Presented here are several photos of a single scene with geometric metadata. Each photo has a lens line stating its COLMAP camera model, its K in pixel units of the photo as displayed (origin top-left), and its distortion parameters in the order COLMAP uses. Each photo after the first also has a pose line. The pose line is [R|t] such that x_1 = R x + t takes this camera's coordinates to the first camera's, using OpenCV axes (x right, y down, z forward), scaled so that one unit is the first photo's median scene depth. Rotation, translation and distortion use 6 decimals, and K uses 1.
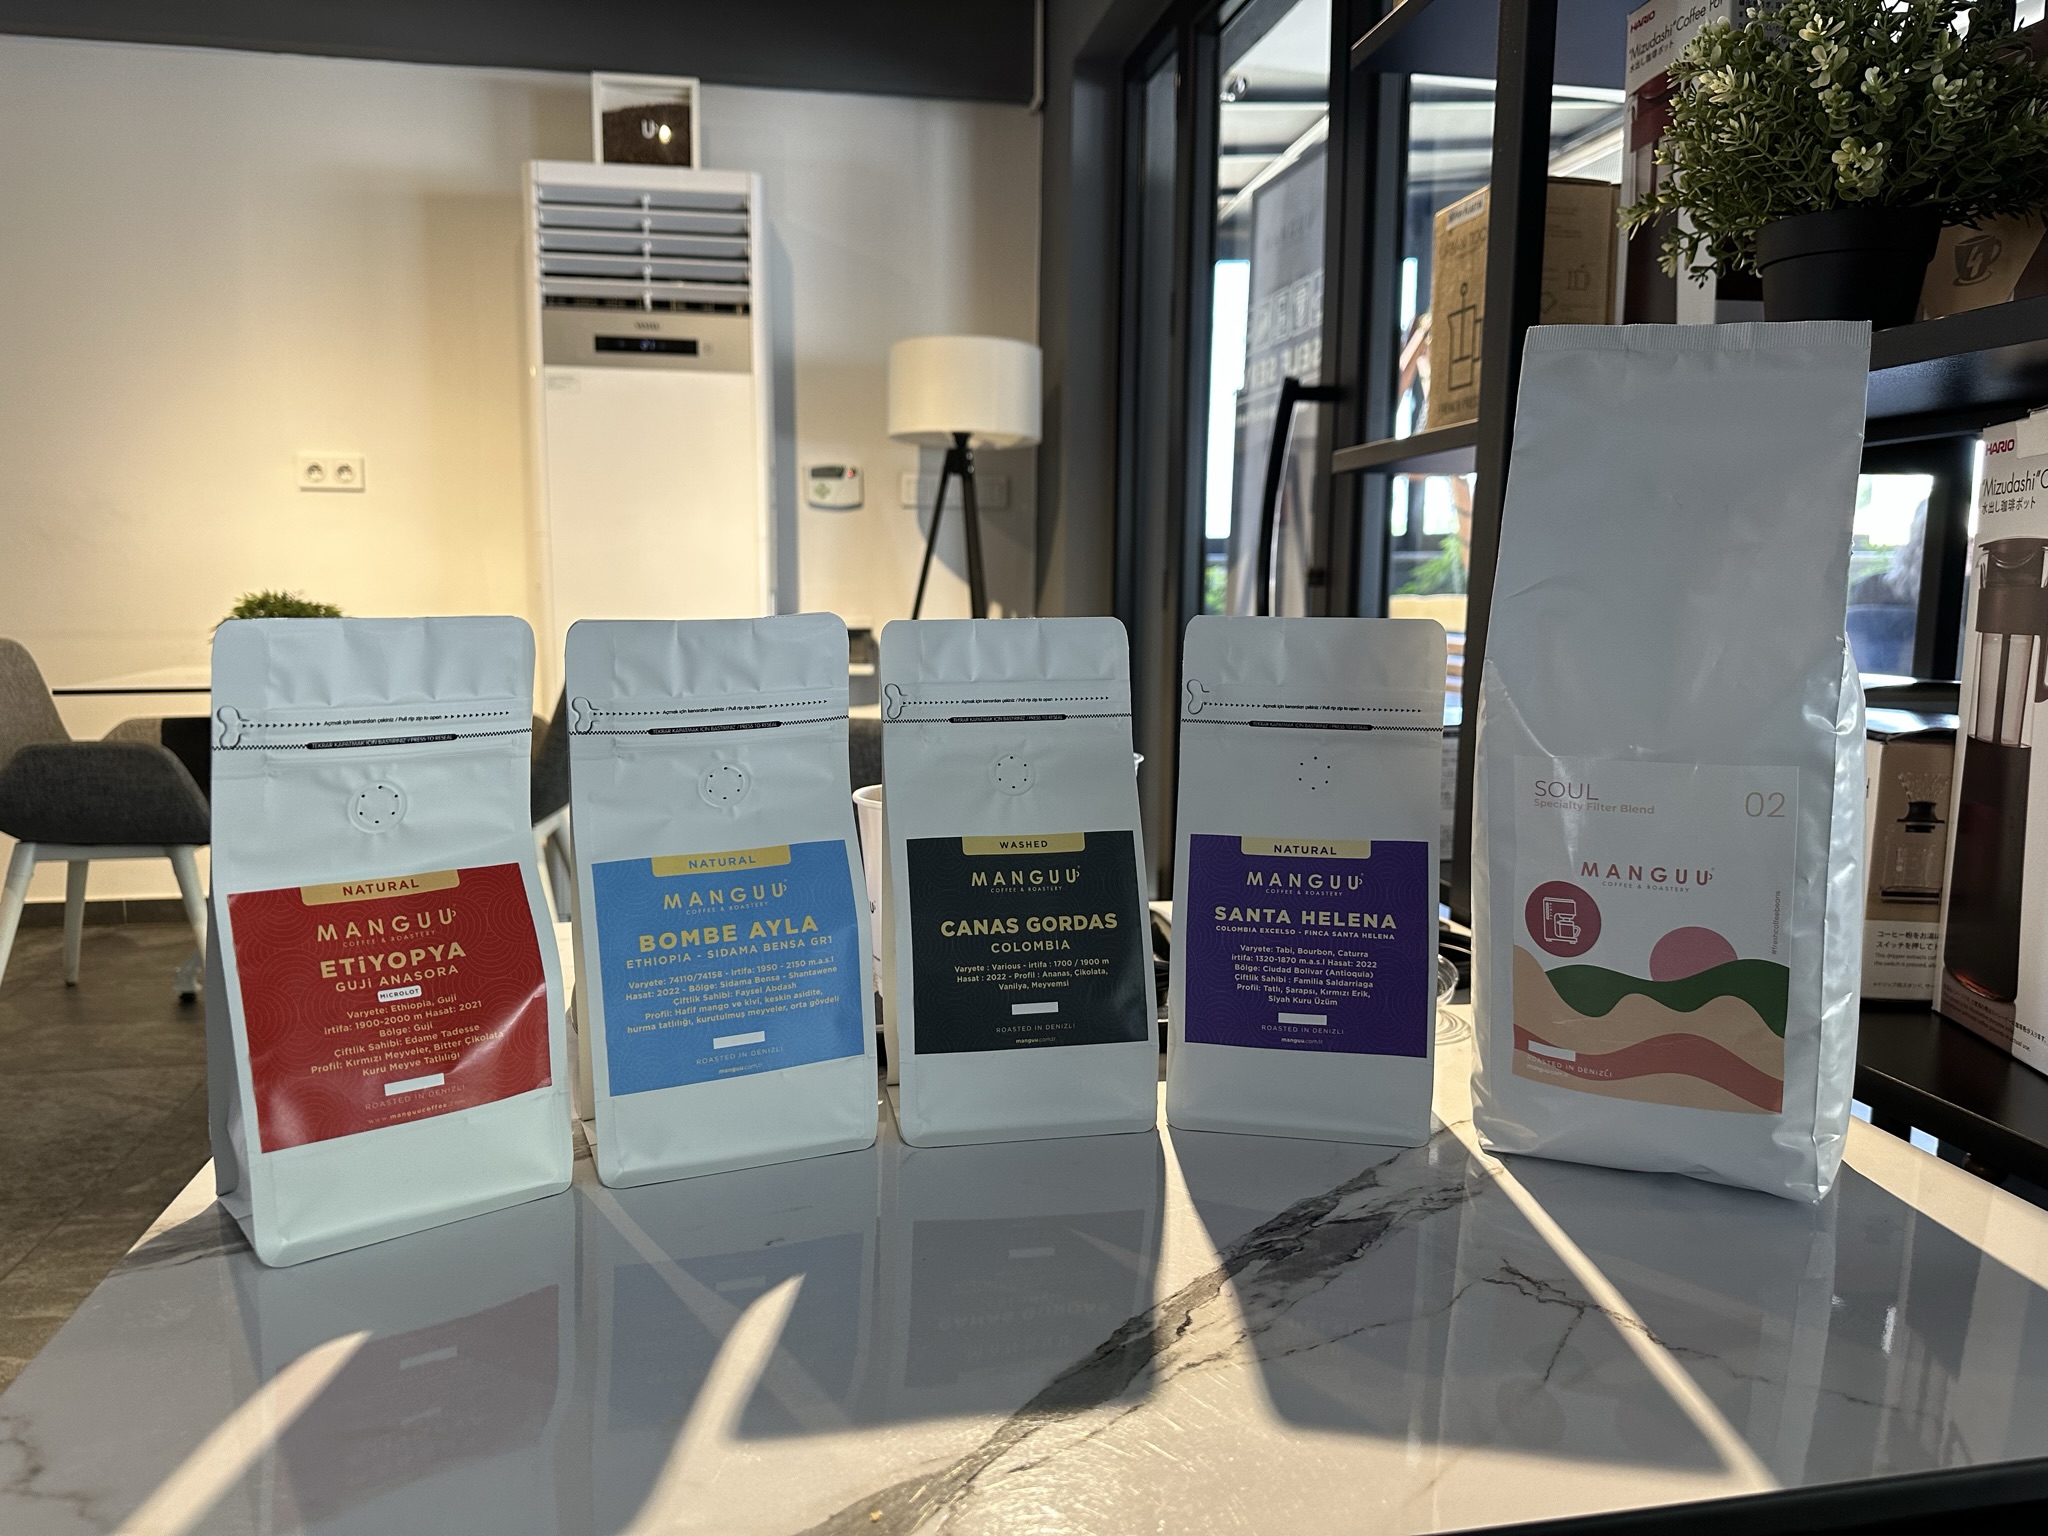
lens RADIAL K [[1442.7, 0, 1024.0], [0, 1442.7, 768.0], [0, 0, 1]] dist [0.262885, -0.292279]
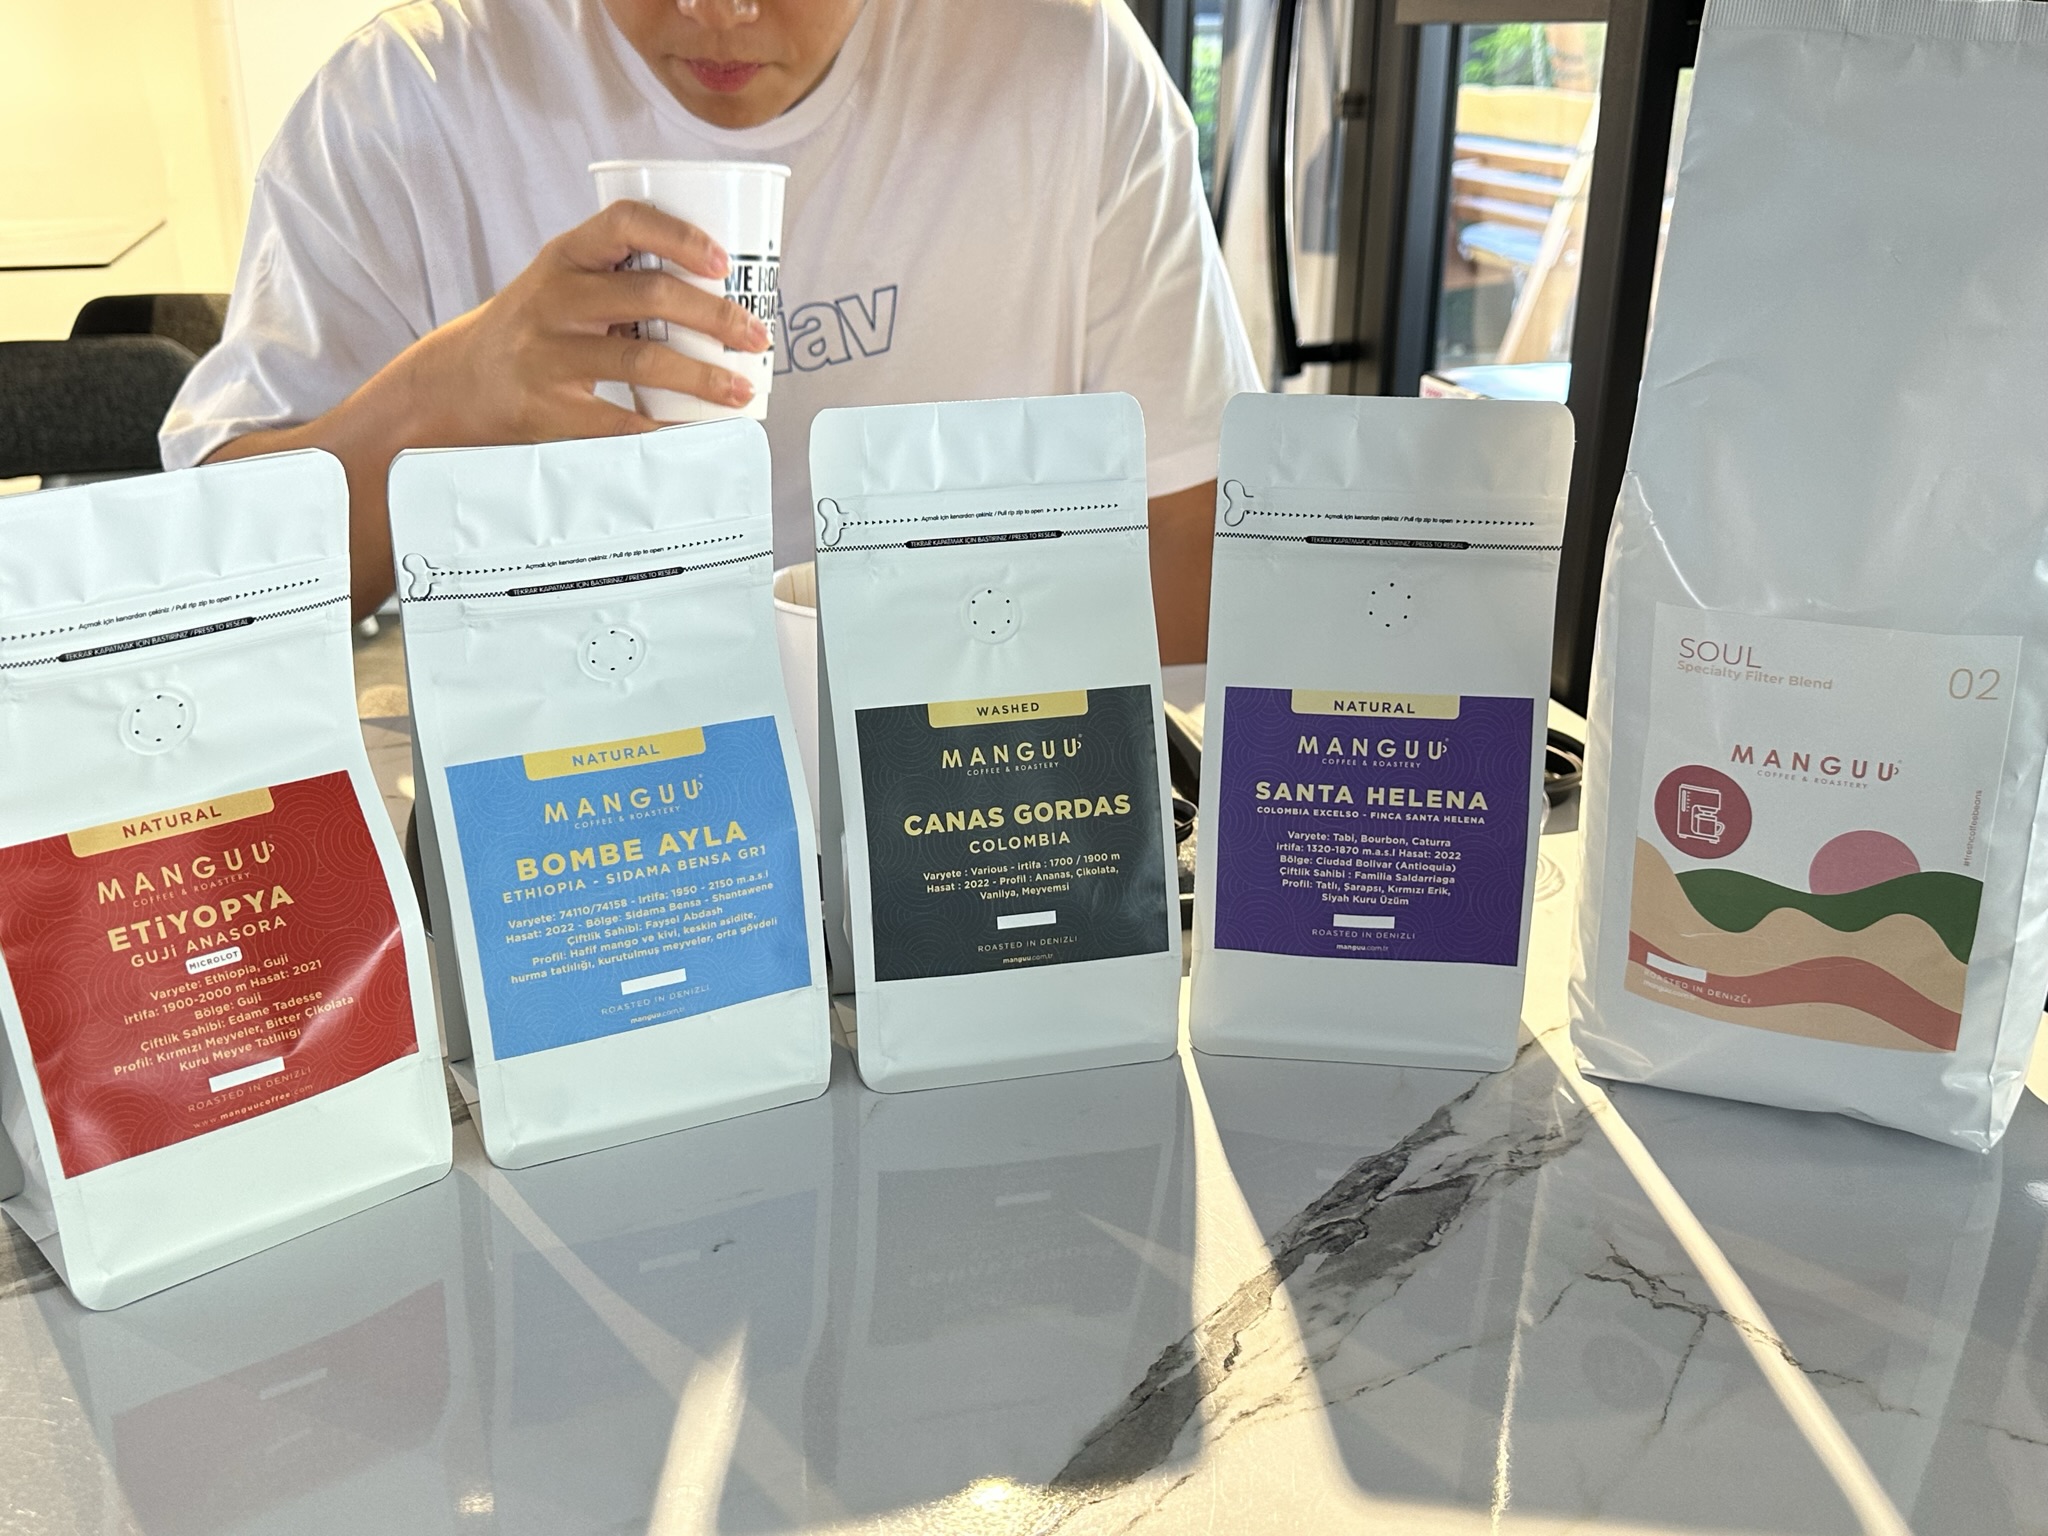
lens RADIAL K [[1939.6, 0, 1024.0], [0, 1939.6, 768.0], [0, 0, 1]] dist [0.283602, -0.346058]
pose [[0.998865, -0.018638, 0.043834, -0.041173], [0.008942, 0.977277, 0.211777, -0.146817], [-0.046785, -0.211144, 0.976335, -0.005212]]
